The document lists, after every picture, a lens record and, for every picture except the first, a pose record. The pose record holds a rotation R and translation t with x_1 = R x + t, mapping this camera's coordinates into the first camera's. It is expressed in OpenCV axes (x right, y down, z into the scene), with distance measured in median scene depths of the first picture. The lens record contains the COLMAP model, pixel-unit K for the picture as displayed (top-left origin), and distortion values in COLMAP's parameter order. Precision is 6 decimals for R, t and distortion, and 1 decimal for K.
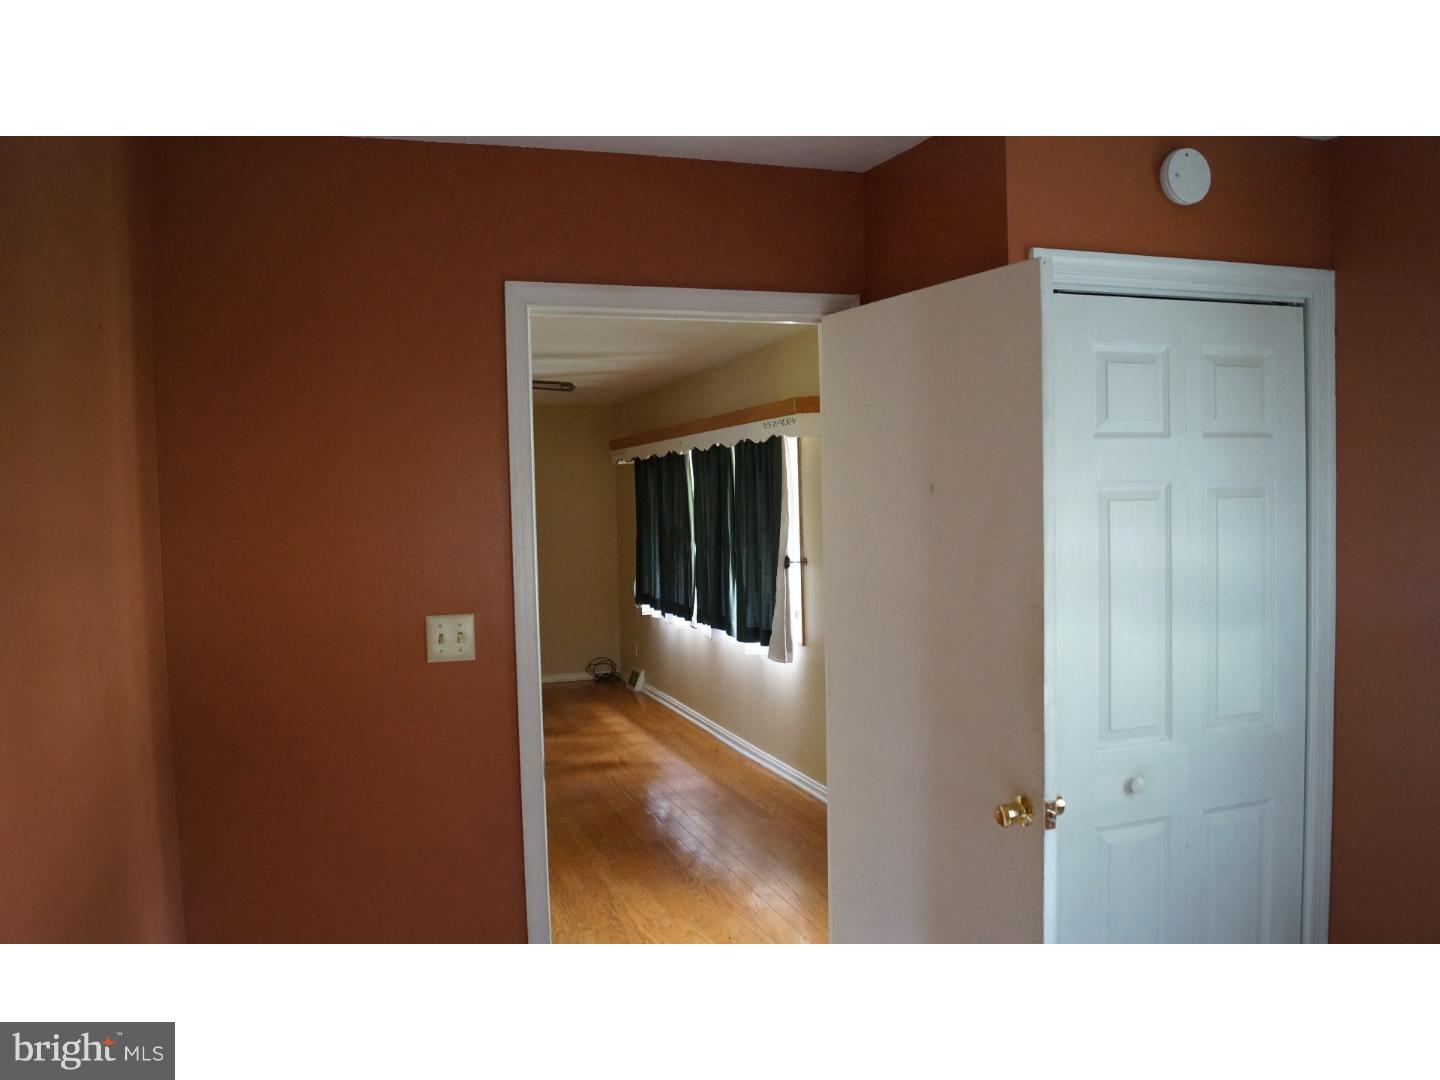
lens RADIAL K [[1115.6, 0, 720.0], [0, 1115.6, 540.0], [0, 0, 1]] dist [-0.083128, 0.004558]
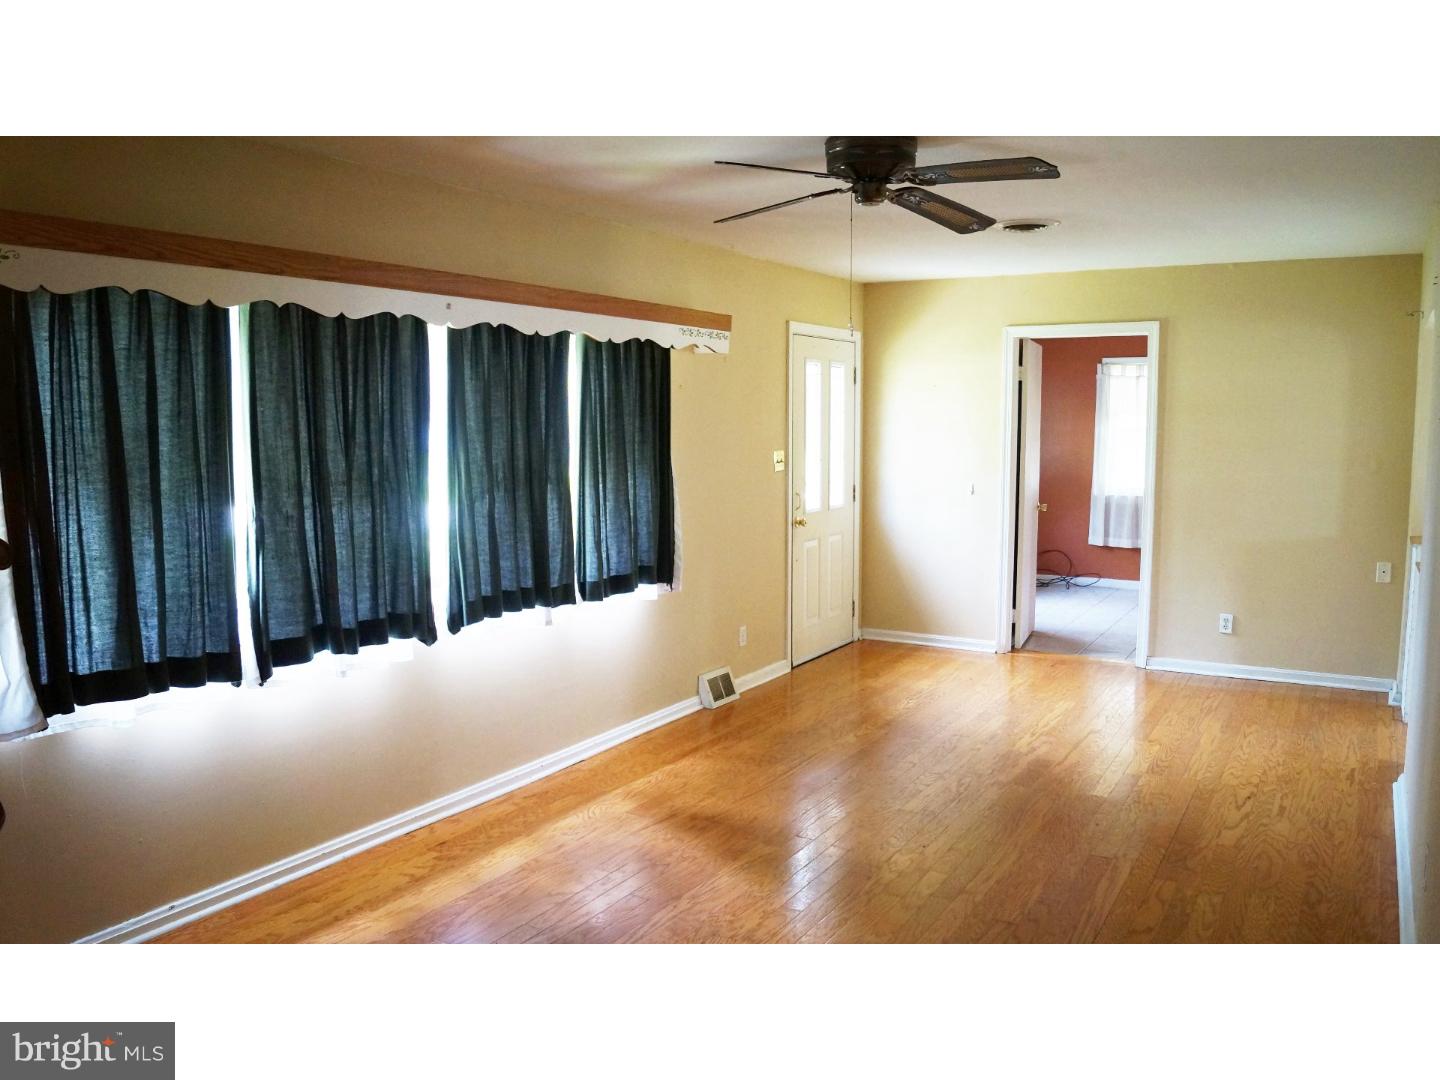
lens RADIAL K [[1115.6, 0, 720.0], [0, 1115.6, 540.0], [0, 0, 1]] dist [-0.083128, 0.004558]
pose [[-0.647260, -0.054782, 0.760298, -0.603511], [0.046143, 0.992769, 0.110815, -0.029846], [-0.760871, 0.106809, -0.640052, 1.406327]]
